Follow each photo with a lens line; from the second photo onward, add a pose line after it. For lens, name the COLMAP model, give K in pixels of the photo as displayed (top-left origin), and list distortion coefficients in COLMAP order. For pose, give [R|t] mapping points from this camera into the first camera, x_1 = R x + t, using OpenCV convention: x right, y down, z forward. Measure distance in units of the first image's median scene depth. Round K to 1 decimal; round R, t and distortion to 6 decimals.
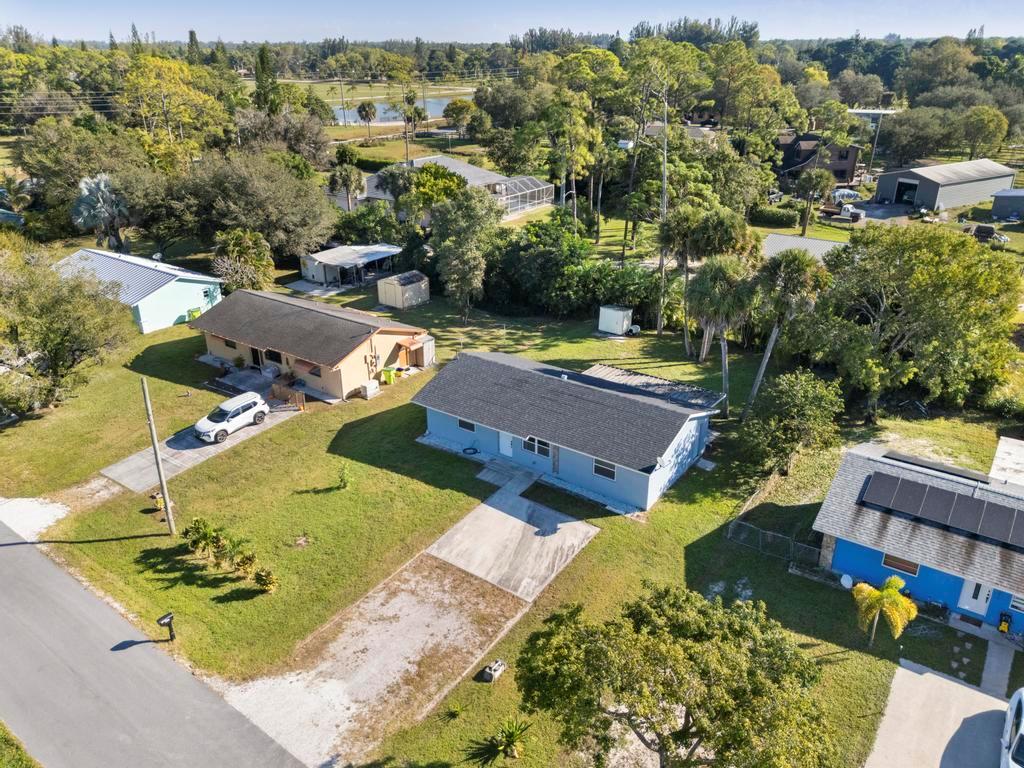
lens RADIAL K [[751.3, 0, 513.0], [0, 751.3, 399.0], [0, 0, 1]] dist [0.075400, -0.069214]
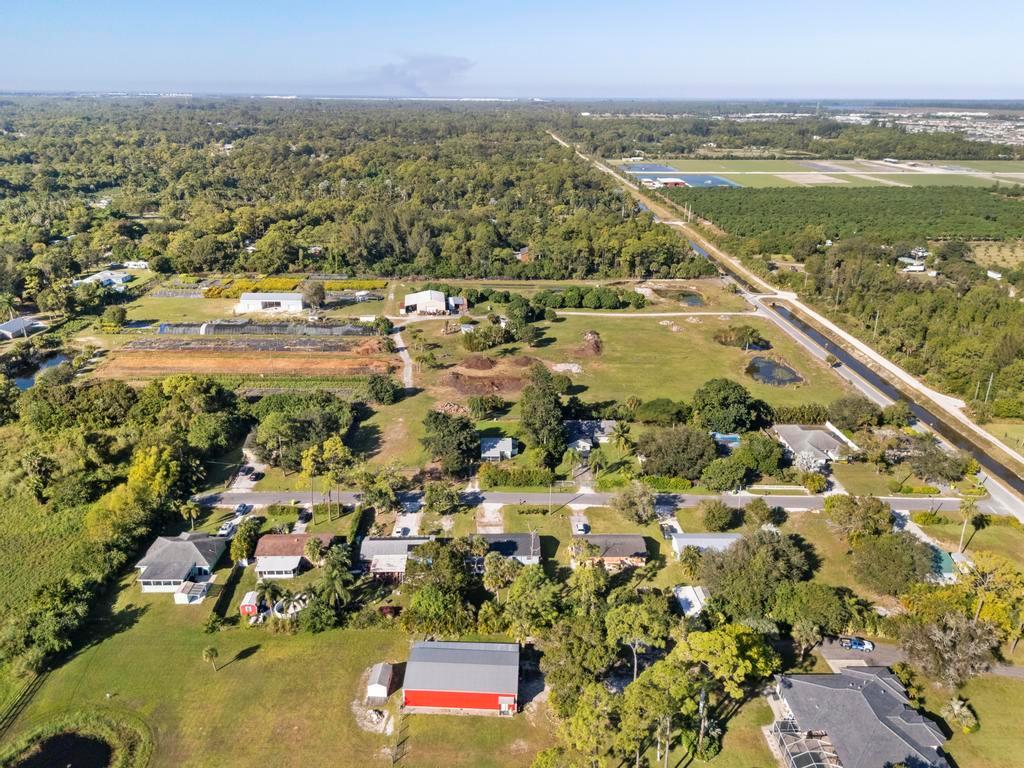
lens RADIAL K [[757.6, 0, 510.6], [0, 757.6, 400.1], [0, 0, 1]] dist [0.089179, -0.083008]
pose [[-0.794843, 0.225471, -0.563371, 1.978523], [-0.261398, 0.710630, 0.653205, -2.935034], [0.547627, 0.666460, -0.505902, 2.406915]]
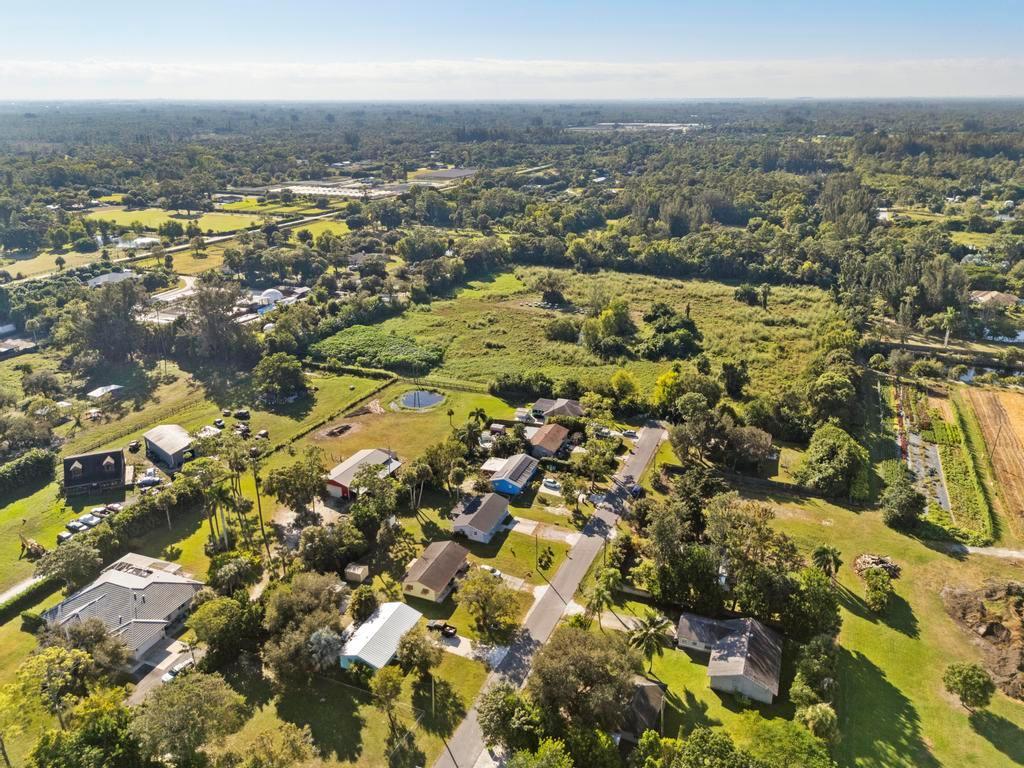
lens RADIAL K [[759.3, 0, 508.1], [0, 759.3, 385.4], [0, 0, 1]] dist [0.090153, -0.099686]
pose [[-0.241650, -0.341509, 0.908282, -3.373823], [0.414759, 0.809861, 0.414850, -2.139767], [-0.877257, 0.476967, -0.054059, 0.748899]]
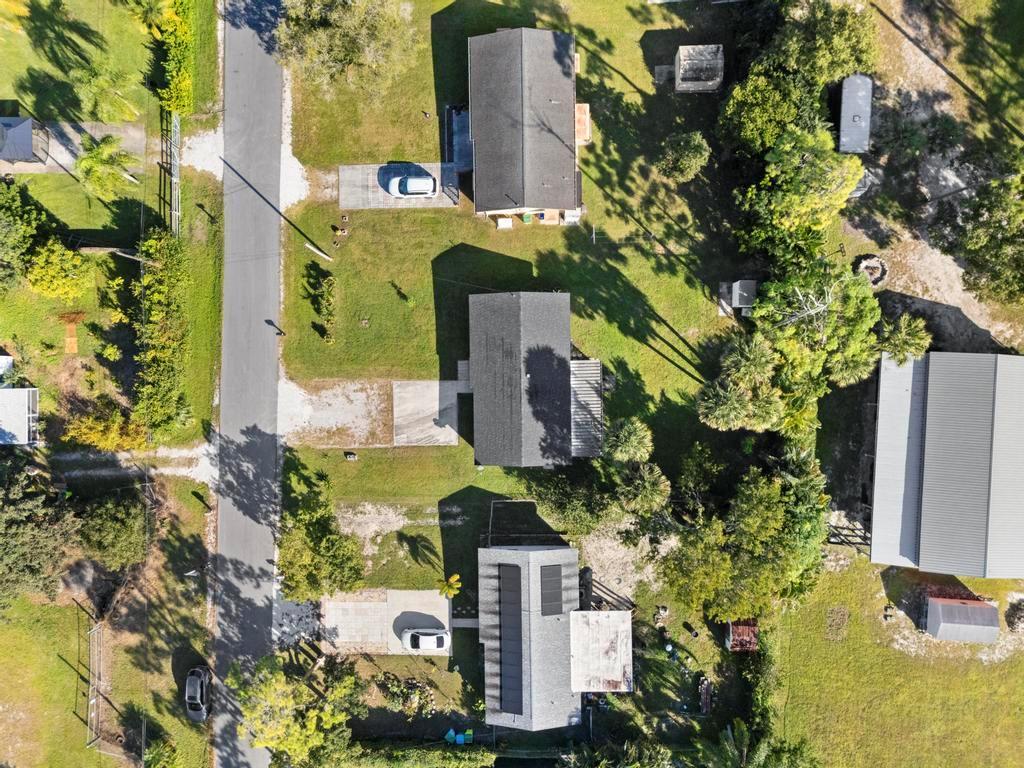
lens RADIAL K [[757.6, 0, 510.6], [0, 757.6, 400.1], [0, 0, 1]] dist [0.089179, -0.083008]
pose [[0.591263, 0.806389, -0.012014, 0.104472], [-0.317687, 0.246576, 0.915574, -1.376715], [0.741271, -0.537528, 0.401971, 0.322955]]
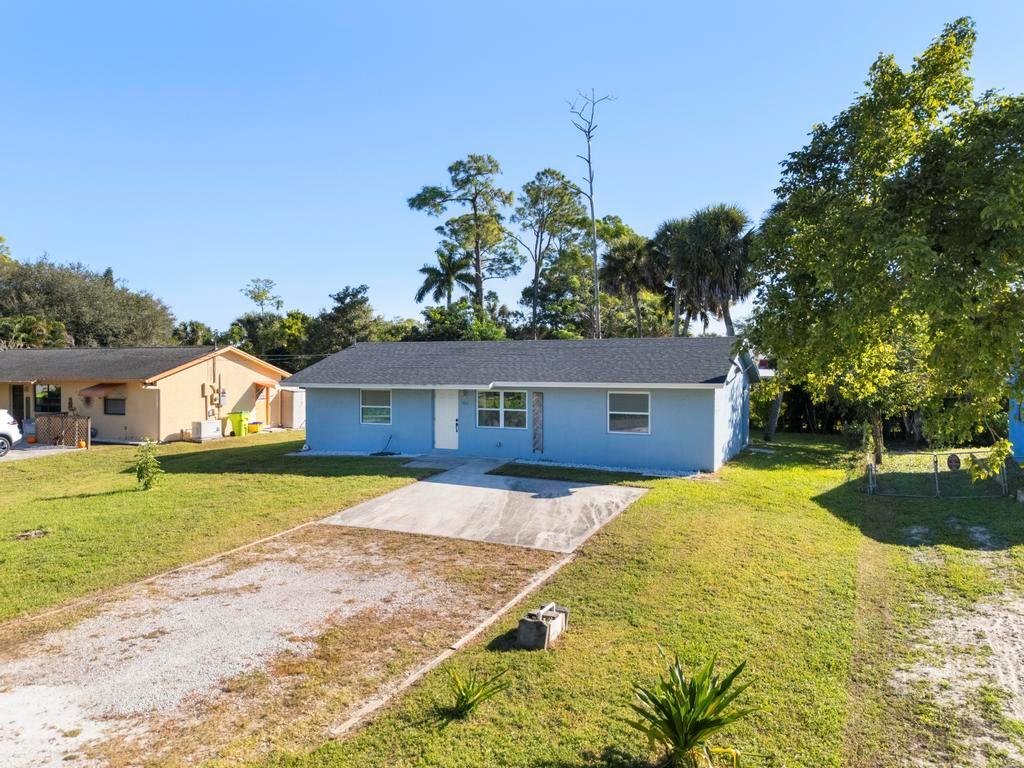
lens RADIAL K [[751.3, 0, 513.0], [0, 751.3, 399.0], [0, 0, 1]] dist [0.075400, -0.069214]
pose [[0.981010, -0.004379, 0.193910, -0.069910], [0.078721, 0.922690, -0.377421, 0.256999], [-0.177266, 0.385519, 0.905512, 0.417910]]
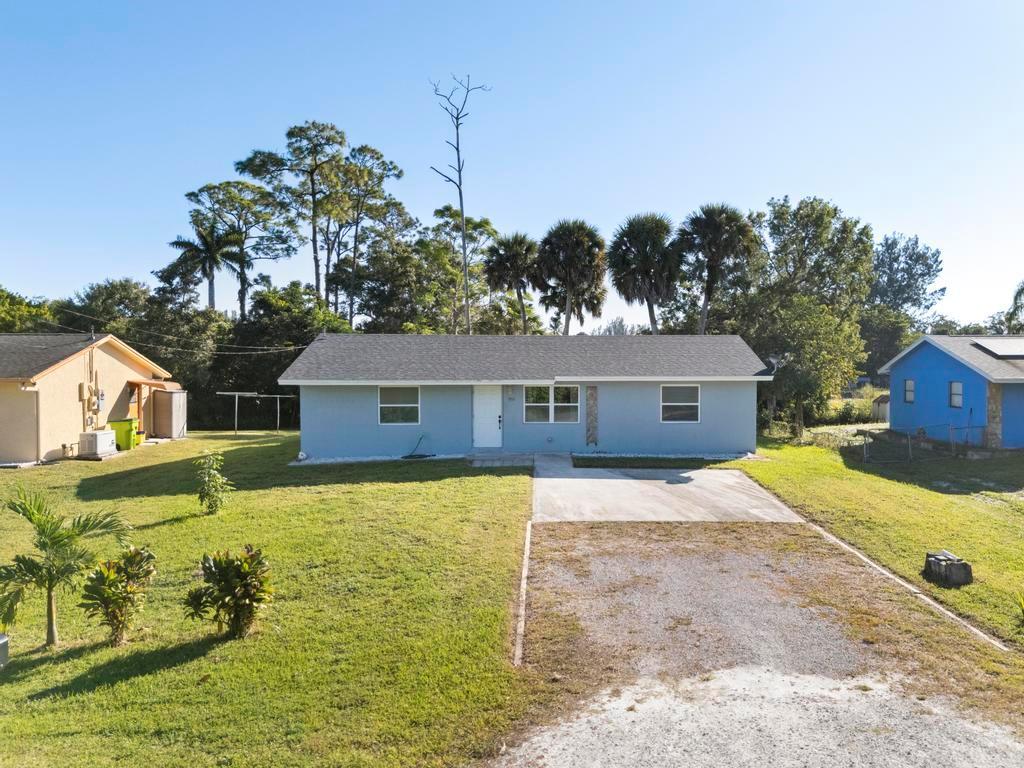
lens RADIAL K [[784.6, 0, 599.3], [0, 784.6, 403.1], [0, 0, 1]] dist [0.065054, -0.046436]
pose [[0.766362, -0.029879, 0.641714, -0.314364], [0.269888, 0.921462, -0.279408, 0.224982], [-0.582966, 0.387318, 0.714237, 0.489353]]
